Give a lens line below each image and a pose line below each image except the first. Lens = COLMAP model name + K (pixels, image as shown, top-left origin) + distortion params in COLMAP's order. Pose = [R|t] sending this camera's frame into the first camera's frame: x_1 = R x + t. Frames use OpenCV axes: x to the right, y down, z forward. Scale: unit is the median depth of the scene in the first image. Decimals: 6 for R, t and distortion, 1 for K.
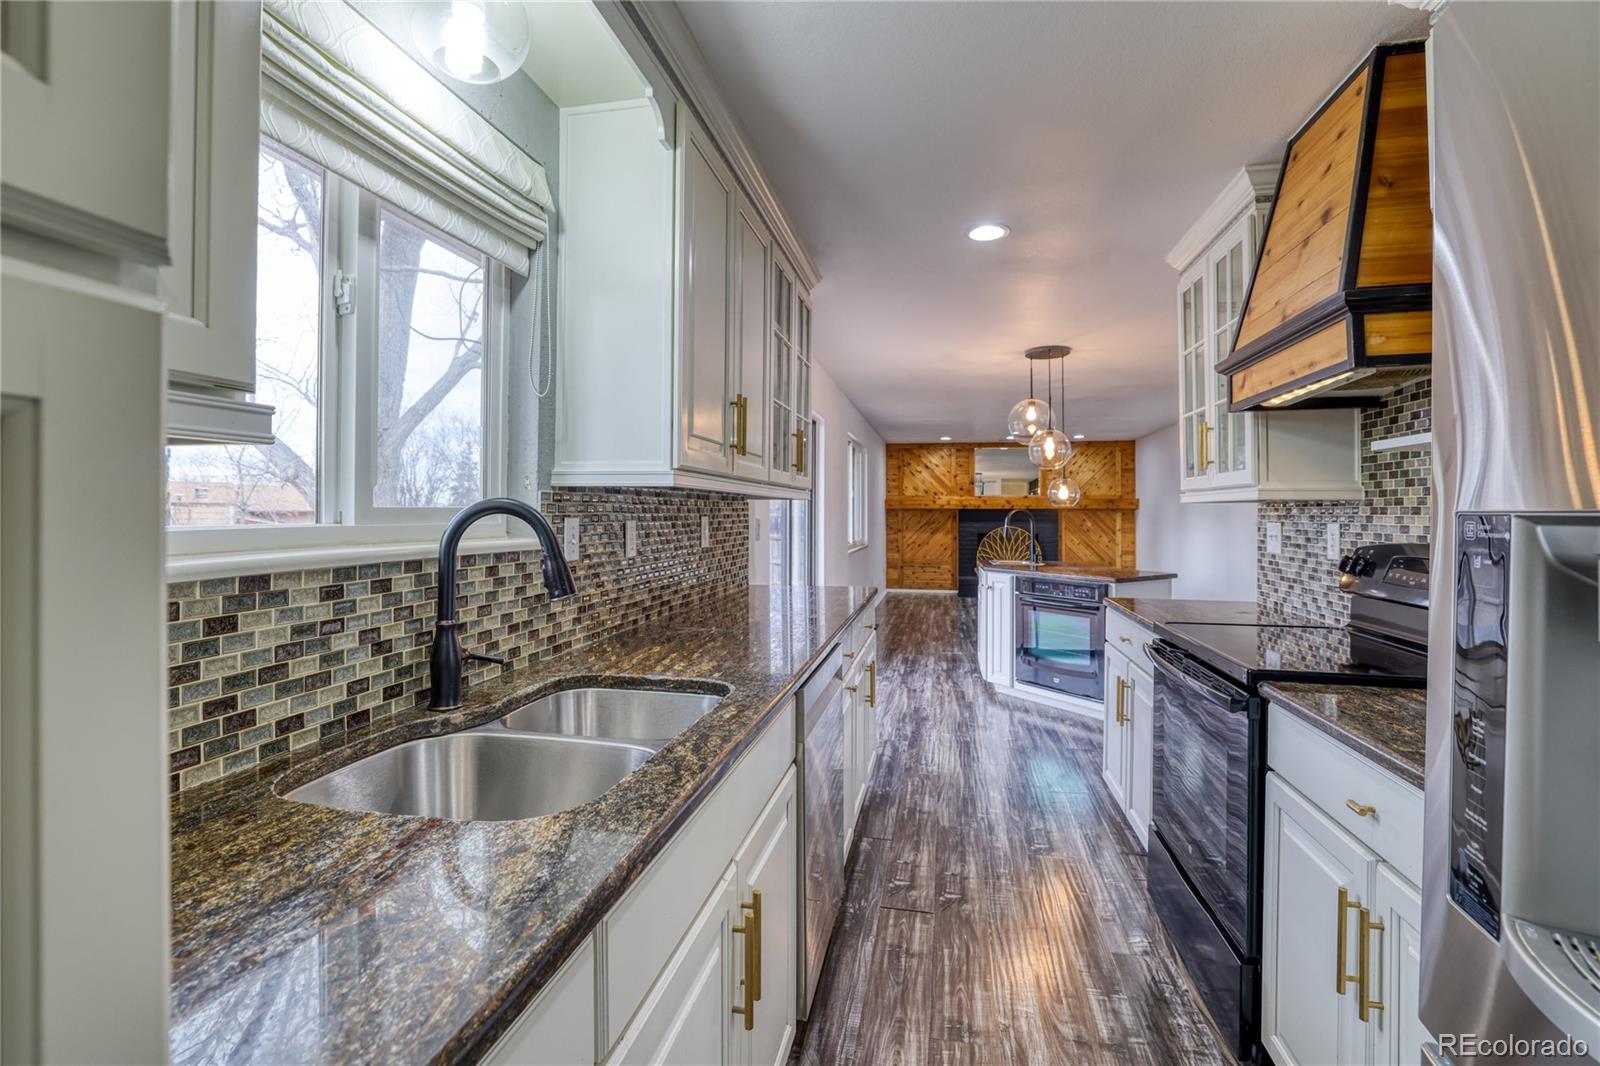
lens RADIAL K [[697.5, 0, 814.4], [0, 697.5, 499.0], [0, 0, 1]] dist [-0.034540, 0.007616]
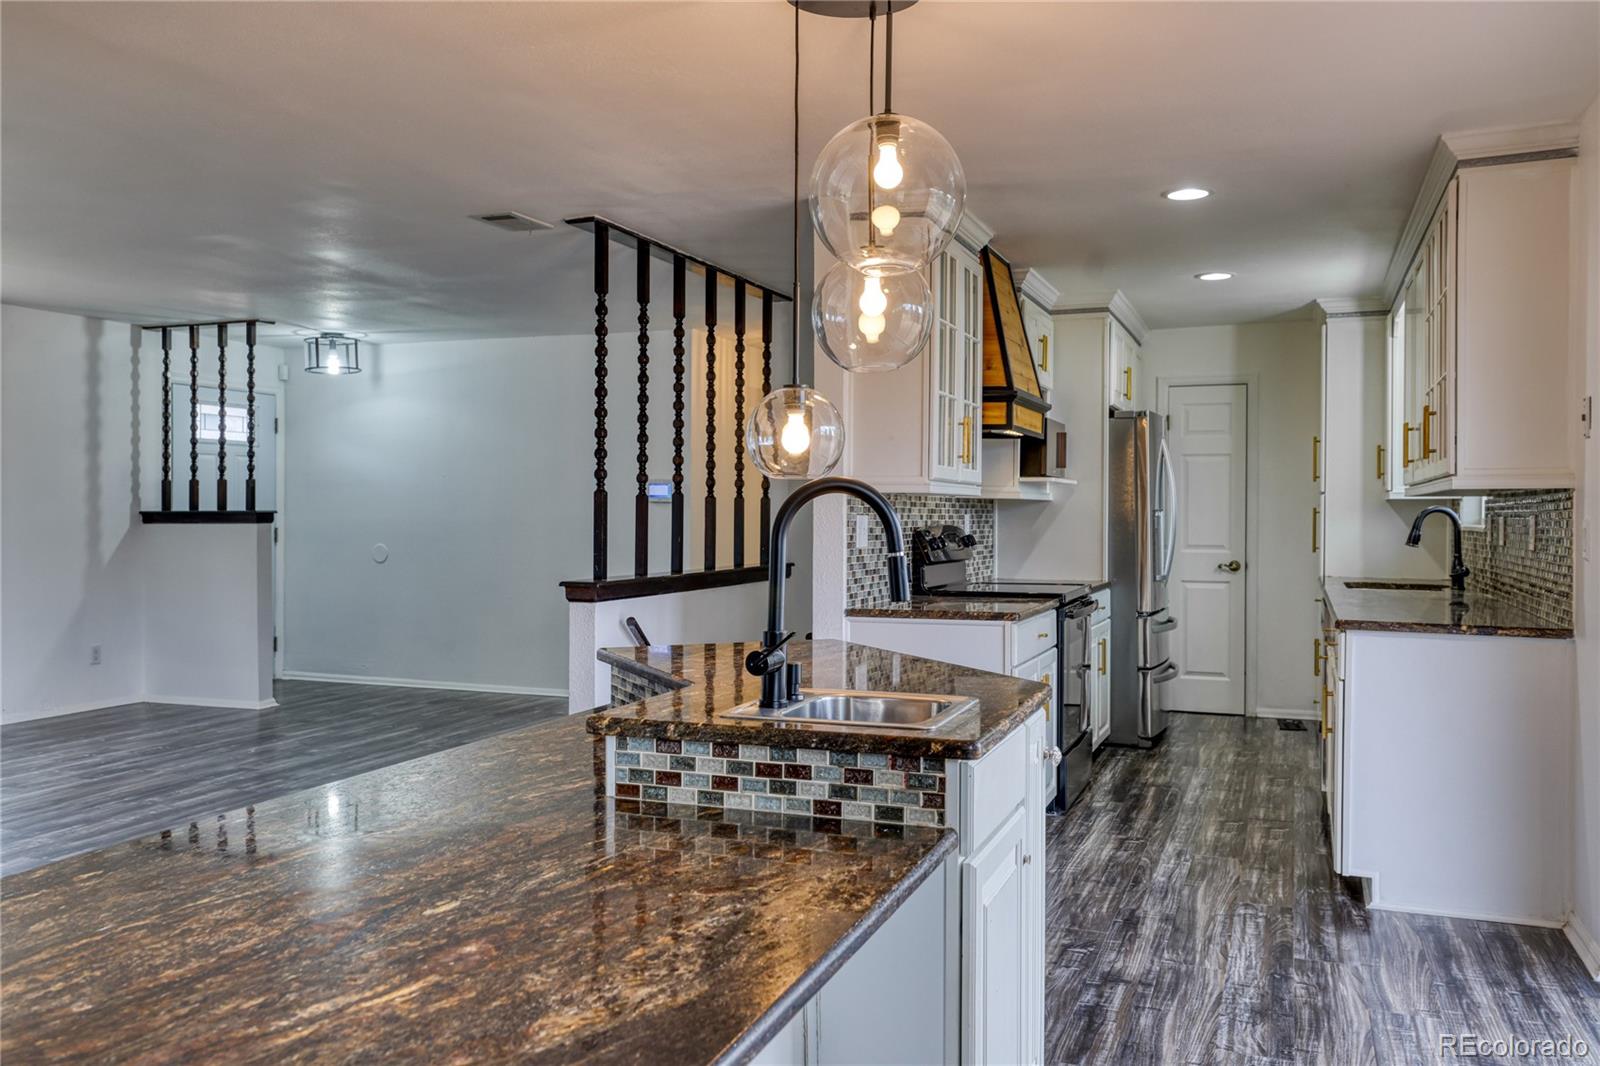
lens RADIAL K [[1304.3, 0, 777.2], [0, 1304.3, 514.9], [0, 0, 1]] dist [0.032256, 0.018044]
pose [[-0.981514, -0.008688, 0.191192, 0.403174], [-0.012860, 0.999705, -0.020592, 0.049799], [-0.190957, -0.022670, -0.981337, 2.509575]]
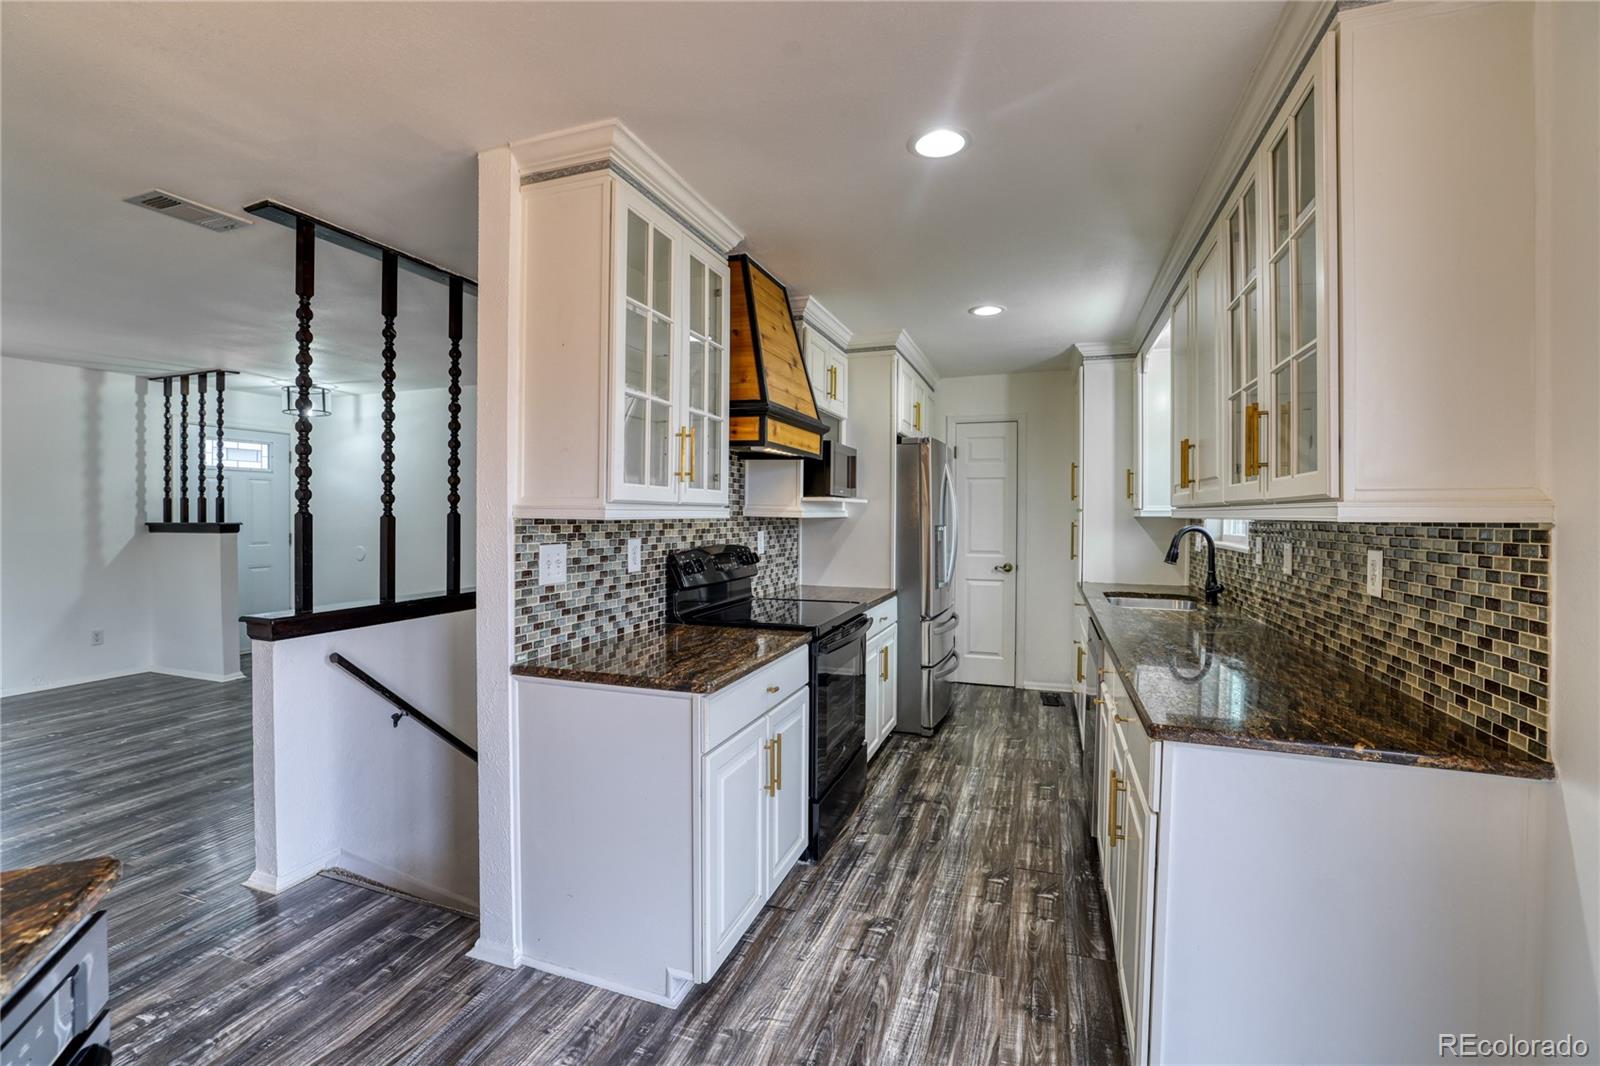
lens RADIAL K [[697.5, 0, 773.6], [0, 697.5, 515.5], [0, 0, 1]] dist [-0.034540, 0.007616]
pose [[-0.982469, -0.009883, 0.186163, 0.306367], [-0.013612, 0.999731, -0.018767, 0.014561], [-0.185927, -0.020972, -0.982340, 1.887495]]
